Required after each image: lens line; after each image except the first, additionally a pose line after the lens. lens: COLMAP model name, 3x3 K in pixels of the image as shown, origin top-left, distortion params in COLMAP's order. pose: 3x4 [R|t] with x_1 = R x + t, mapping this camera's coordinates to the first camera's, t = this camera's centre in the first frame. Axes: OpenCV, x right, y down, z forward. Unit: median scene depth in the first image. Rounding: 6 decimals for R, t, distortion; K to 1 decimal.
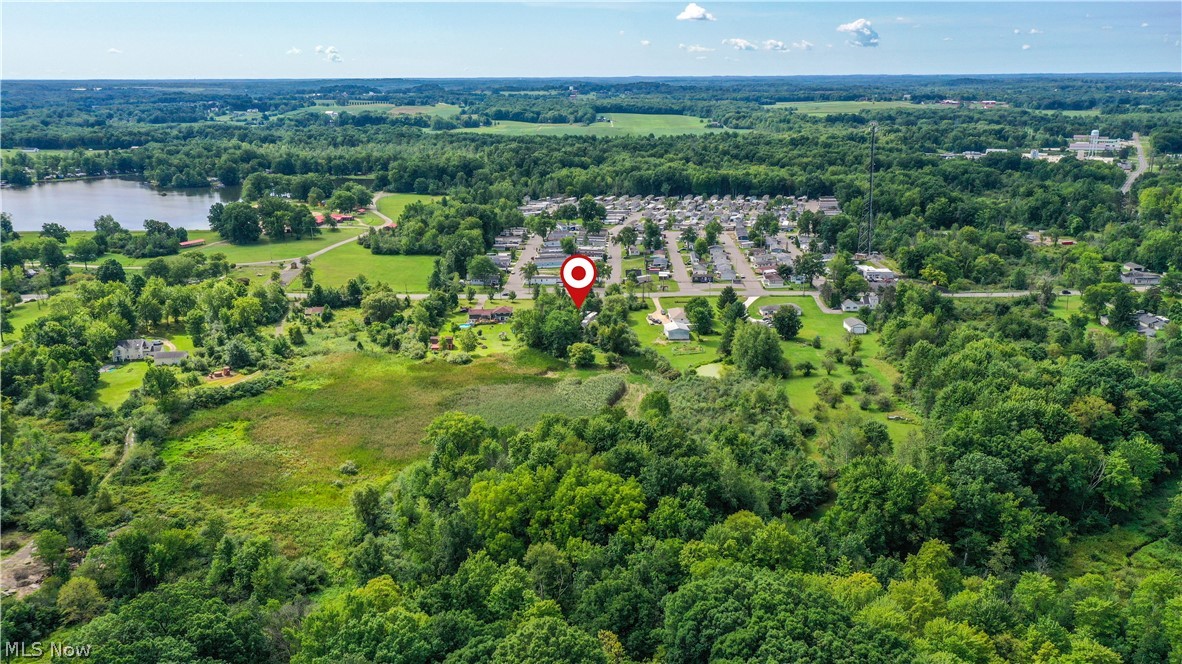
lens RADIAL K [[936.6, 0, 593.5], [0, 936.6, 325.9], [0, 0, 1]] dist [0.013573, 0.006843]
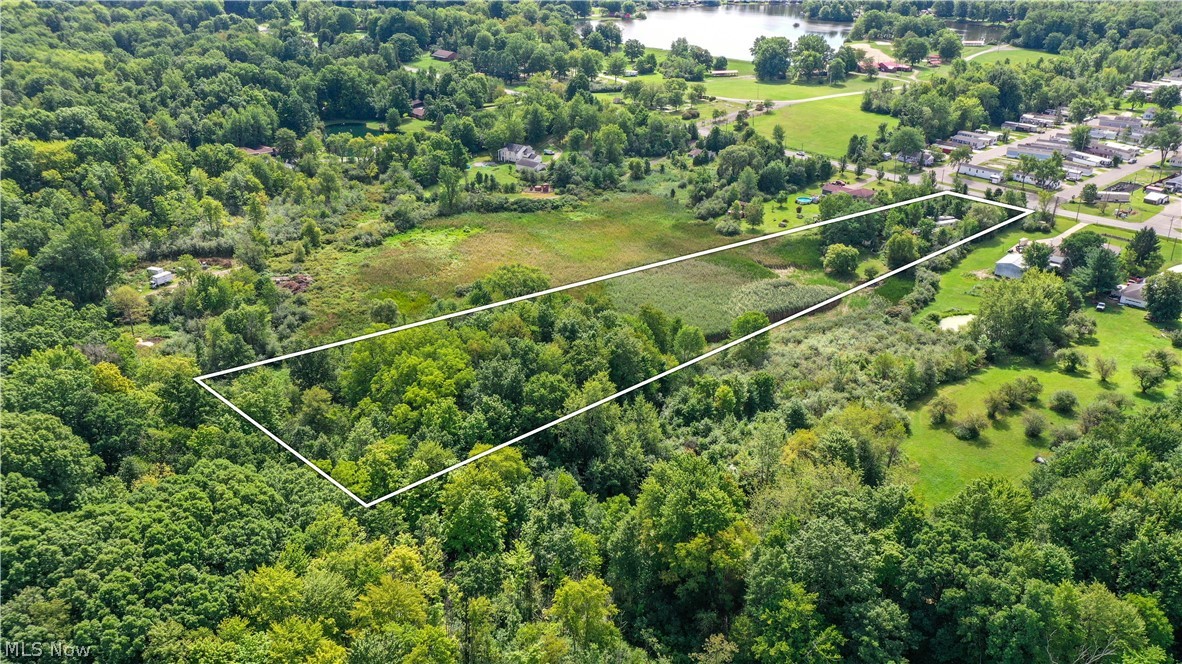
lens RADIAL K [[936.6, 0, 593.5], [0, 936.6, 325.9], [0, 0, 1]] dist [0.013573, 0.006843]
pose [[0.676773, 0.309089, -0.668163, 0.484434], [-0.197402, 0.950548, 0.239774, -0.080858], [0.709233, -0.030376, 0.704320, 0.305027]]
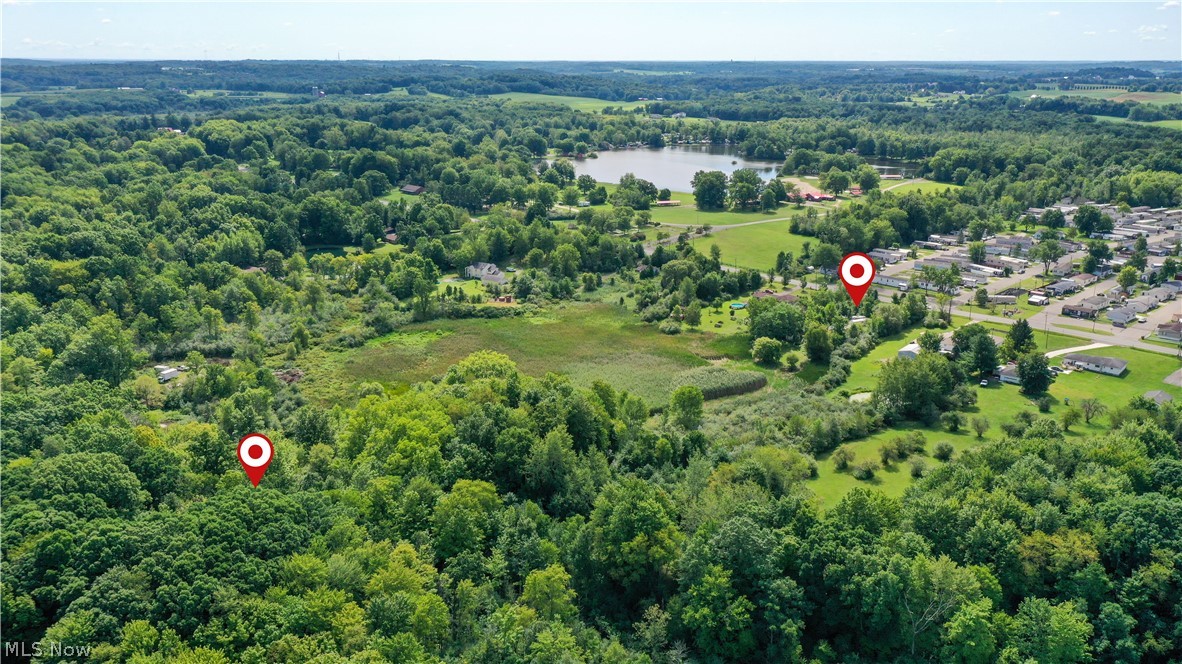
lens RADIAL K [[936.6, 0, 593.5], [0, 936.6, 325.9], [0, 0, 1]] dist [0.013573, 0.006843]
pose [[0.710938, 0.200984, -0.673924, 0.590729], [-0.188598, 0.977677, 0.092616, -0.057226], [0.677494, 0.061257, 0.732973, 0.208336]]
